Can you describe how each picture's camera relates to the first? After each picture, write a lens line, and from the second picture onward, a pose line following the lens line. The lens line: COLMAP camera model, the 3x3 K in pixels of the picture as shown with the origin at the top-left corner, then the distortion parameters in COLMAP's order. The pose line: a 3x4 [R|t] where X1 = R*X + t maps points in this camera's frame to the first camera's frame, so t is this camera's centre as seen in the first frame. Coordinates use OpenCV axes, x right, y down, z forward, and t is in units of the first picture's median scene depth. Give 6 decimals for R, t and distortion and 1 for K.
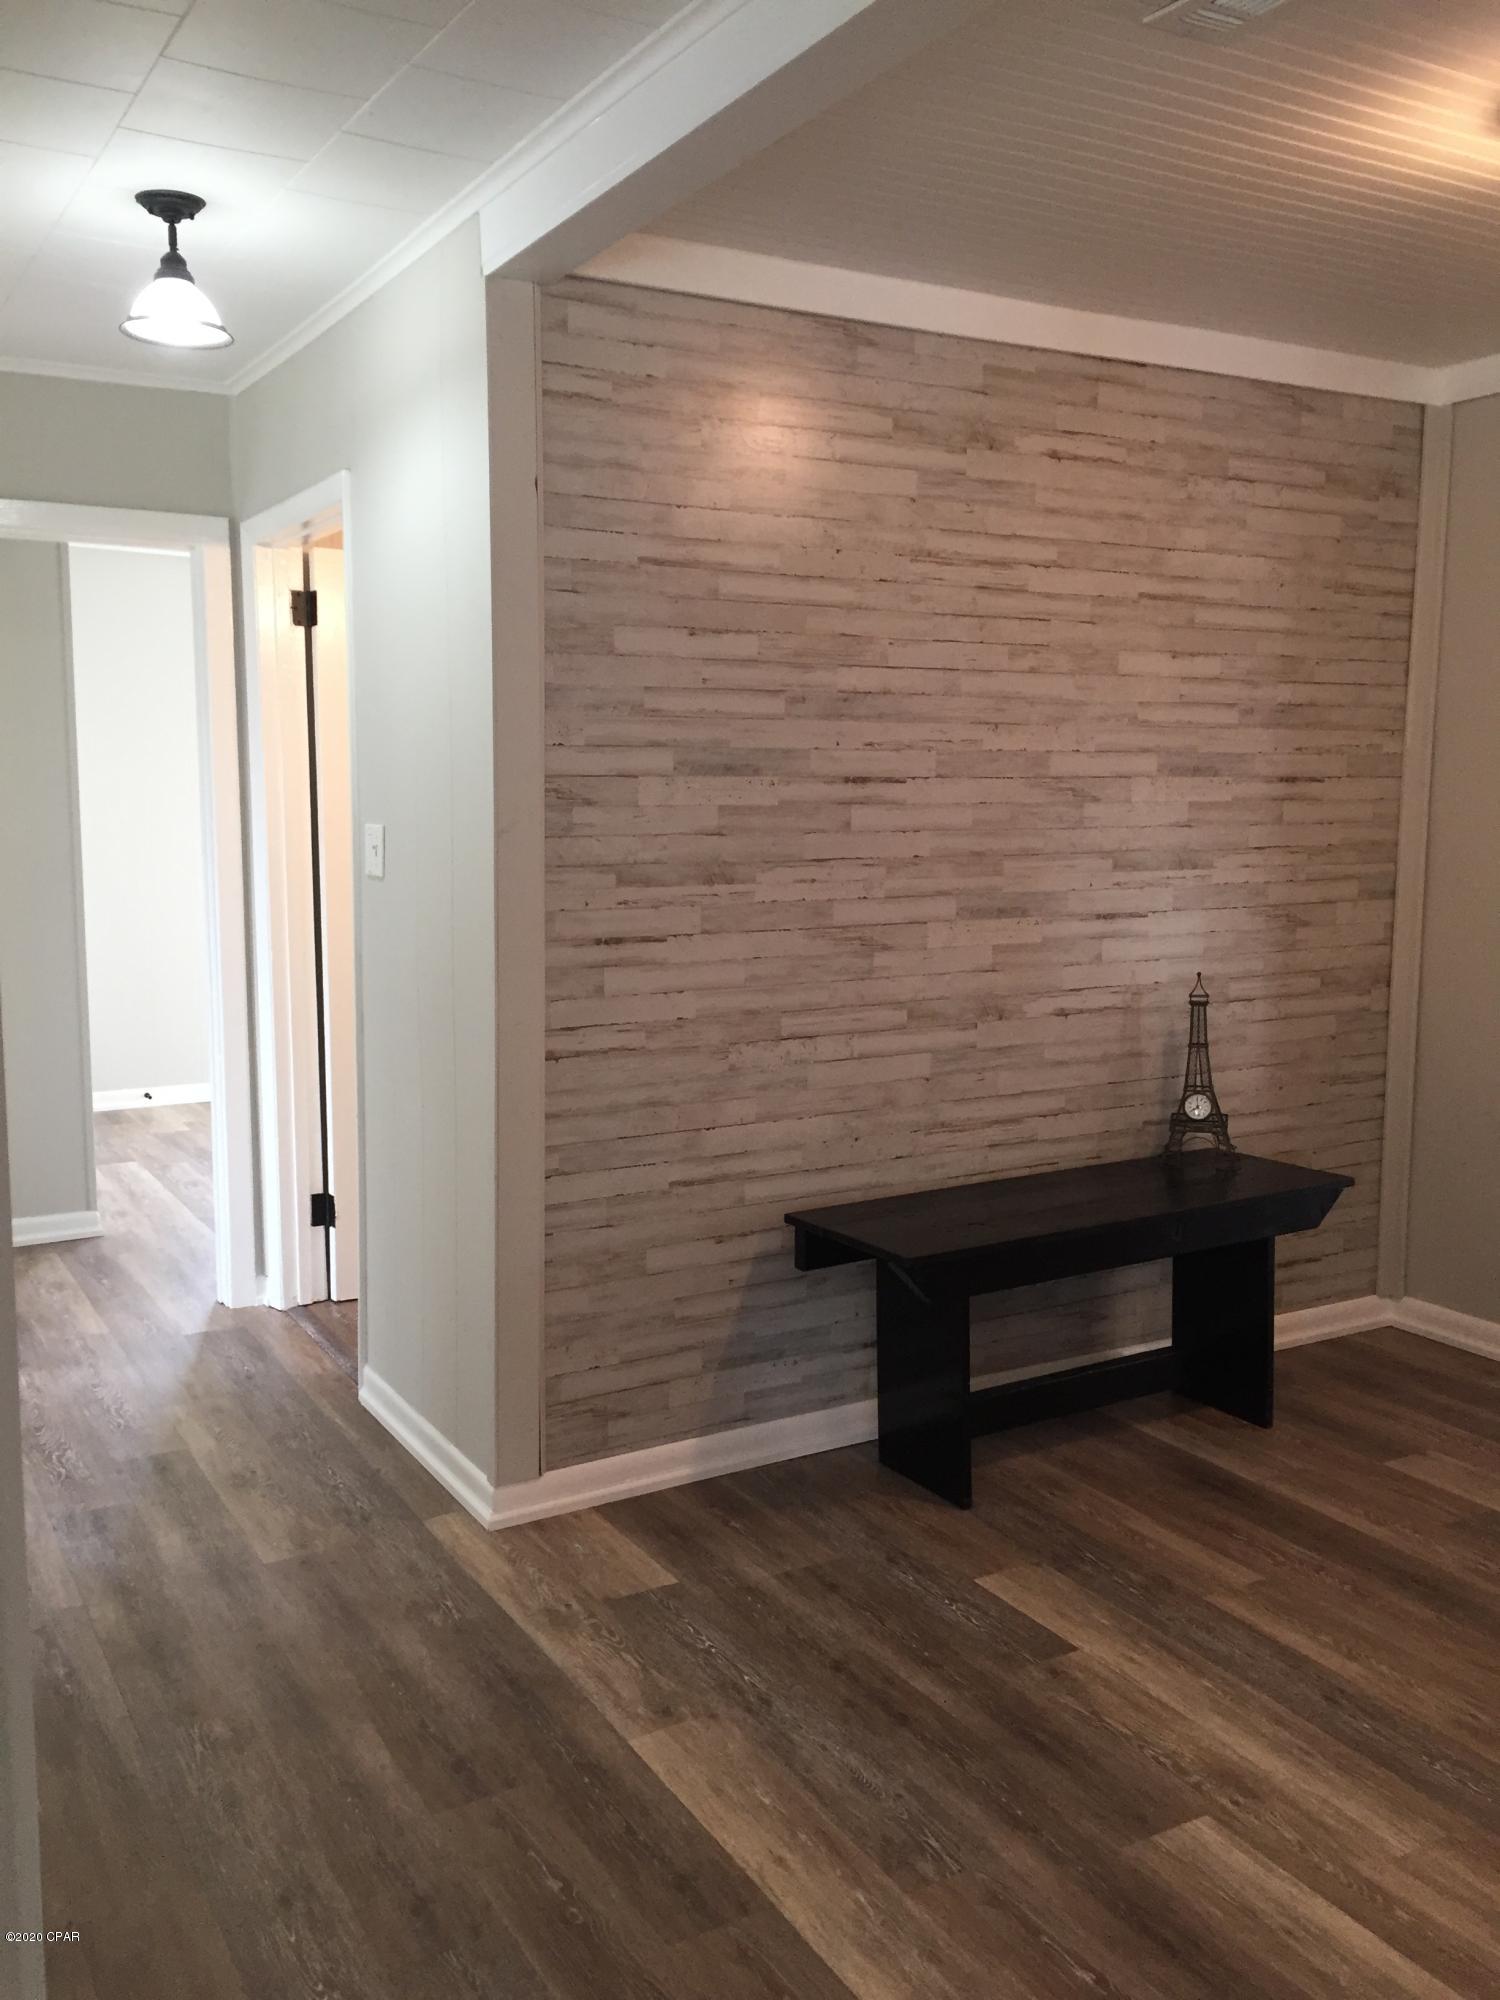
lens RADIAL K [[1722.0, 0, 752.6], [0, 1722.0, 1009.5], [0, 0, 1]] dist [0.053182, -0.062566]
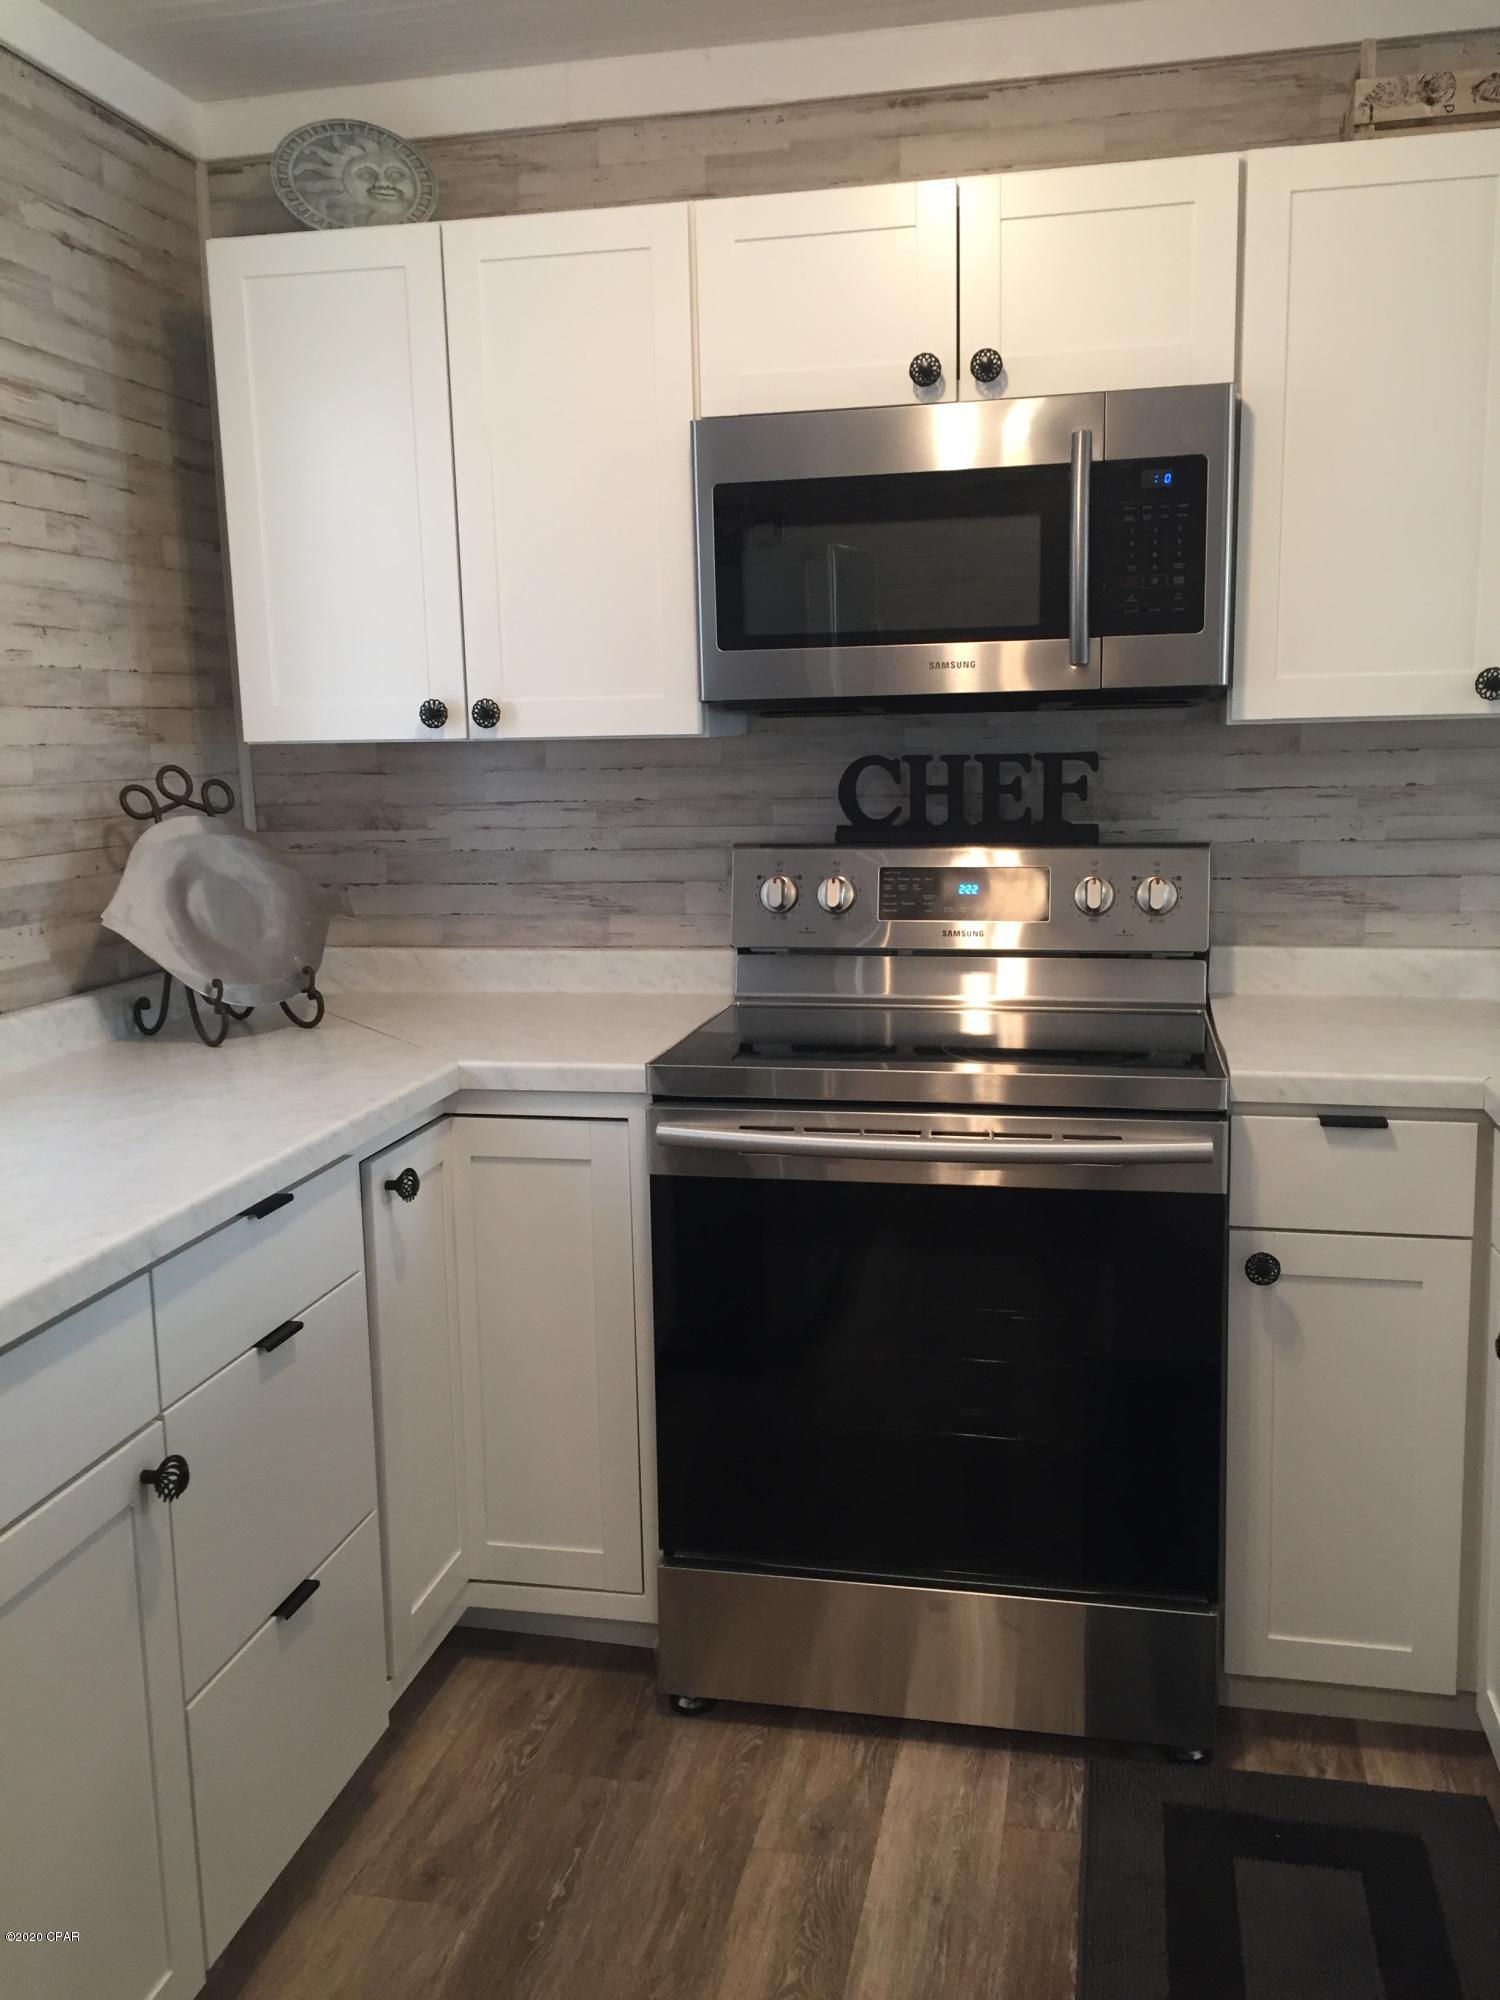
lens RADIAL K [[1722.0, 0, 753.2], [0, 1722.0, 990.1], [0, 0, 1]] dist [0.053182, -0.062566]
pose [[0.673438, -0.128469, 0.727995, -0.177888], [0.121986, 0.990596, 0.061966, -0.031675], [-0.729109, 0.047075, 0.682777, 0.325650]]
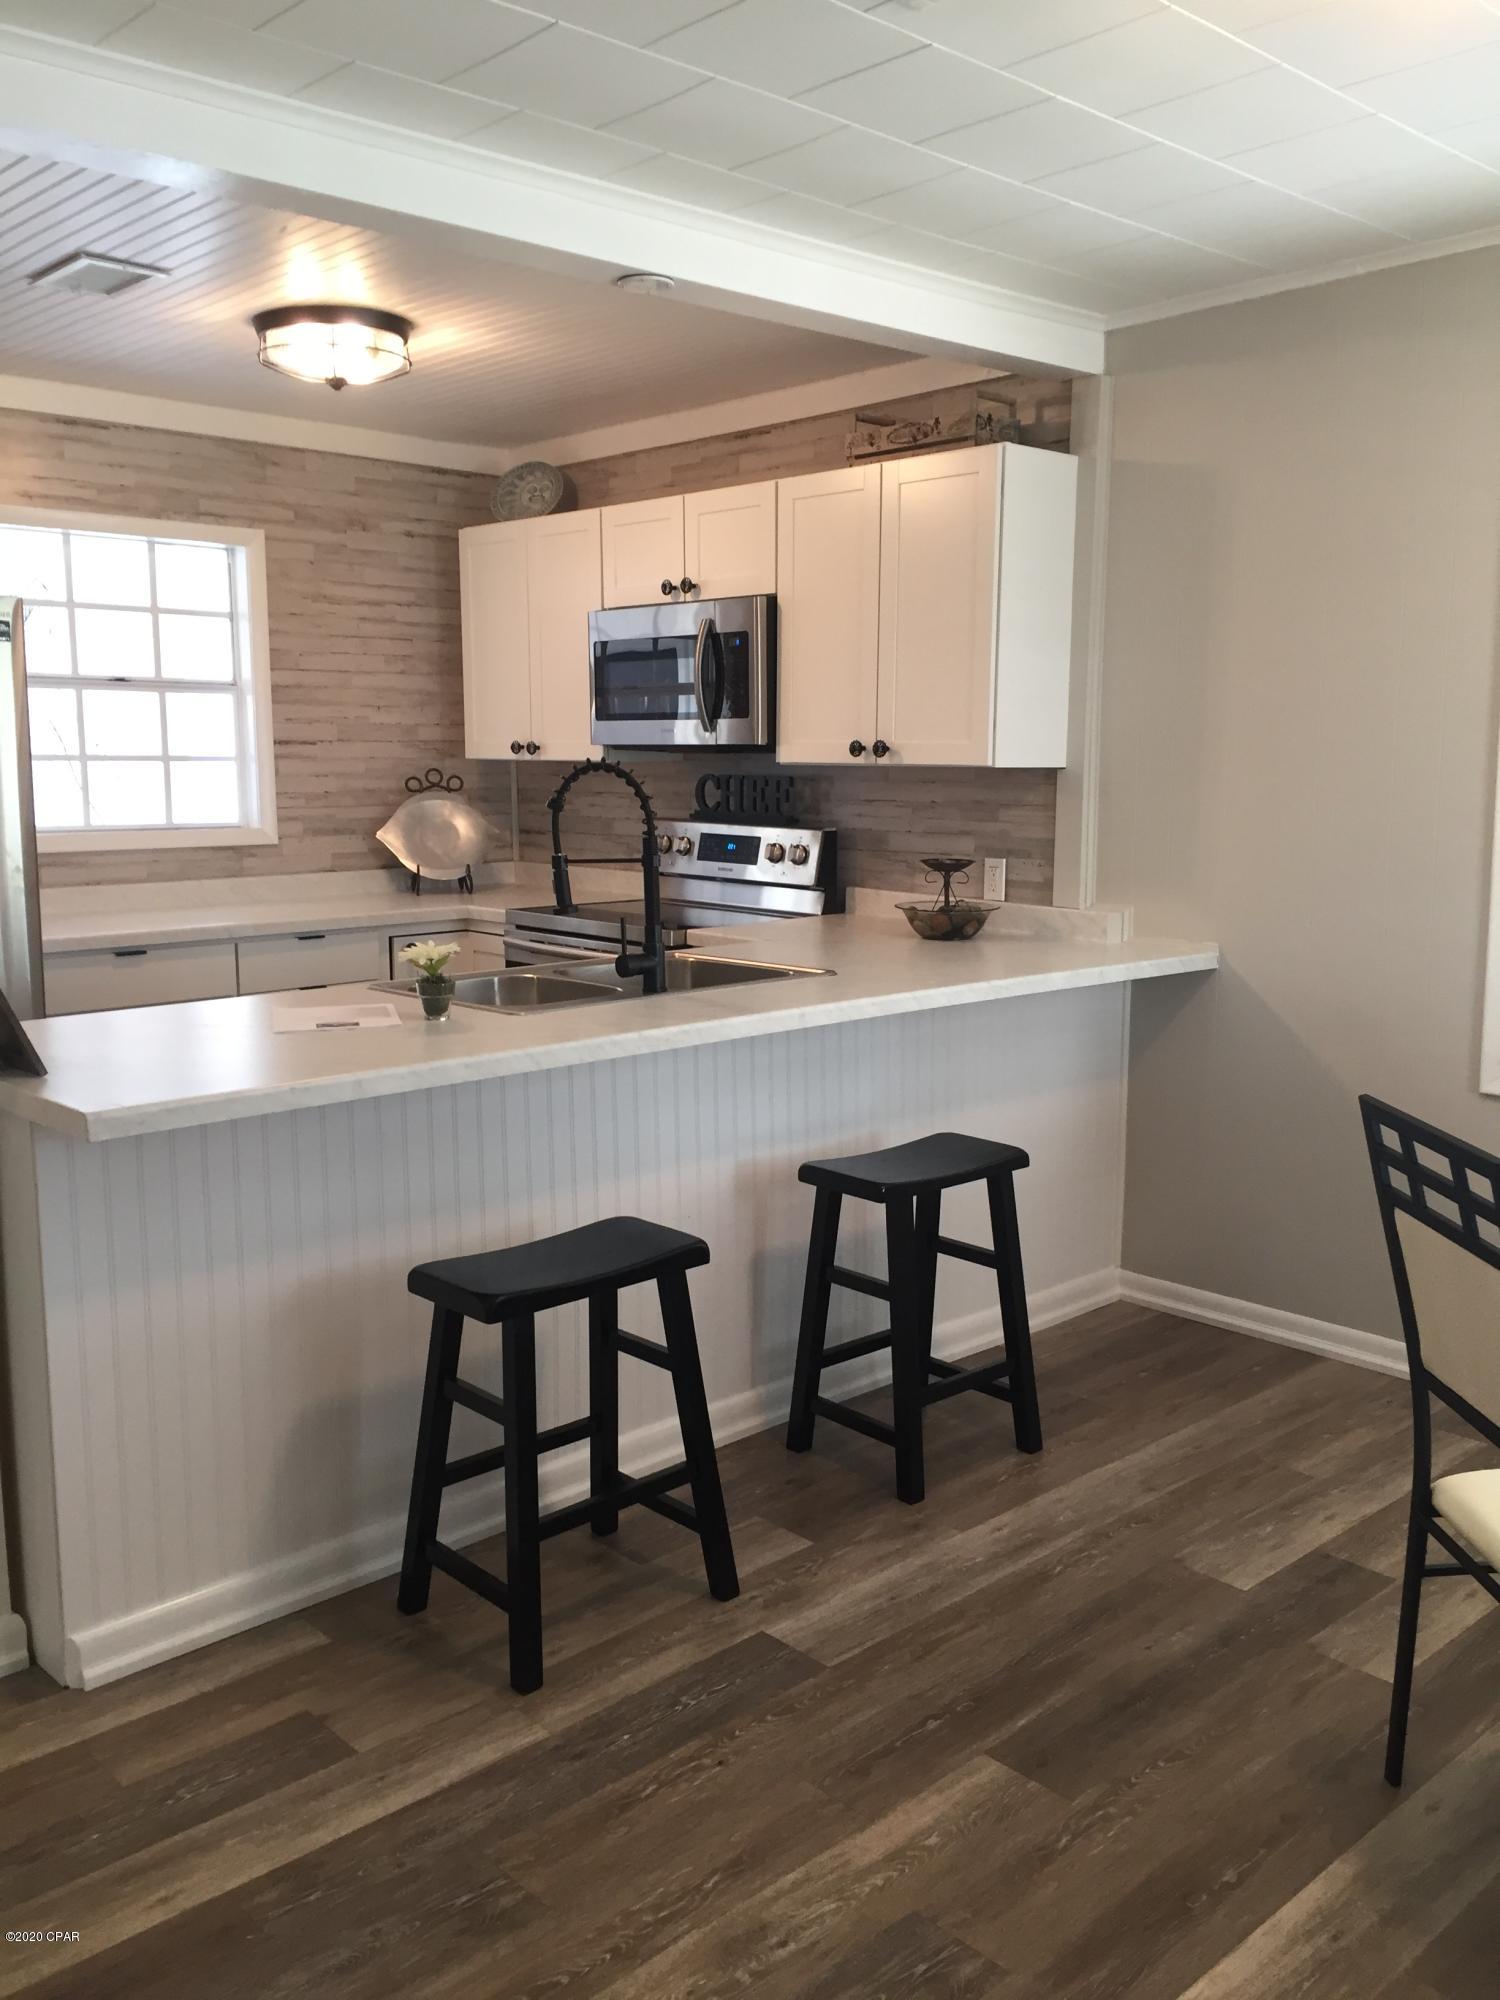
lens RADIAL K [[1722.0, 0, 764.1], [0, 1722.0, 994.1], [0, 0, 1]] dist [0.053182, -0.062566]
pose [[0.975297, -0.033979, 0.218268, 0.126244], [0.031446, 0.999392, 0.015068, 0.076393], [-0.218647, -0.007832, 0.975773, -0.565737]]
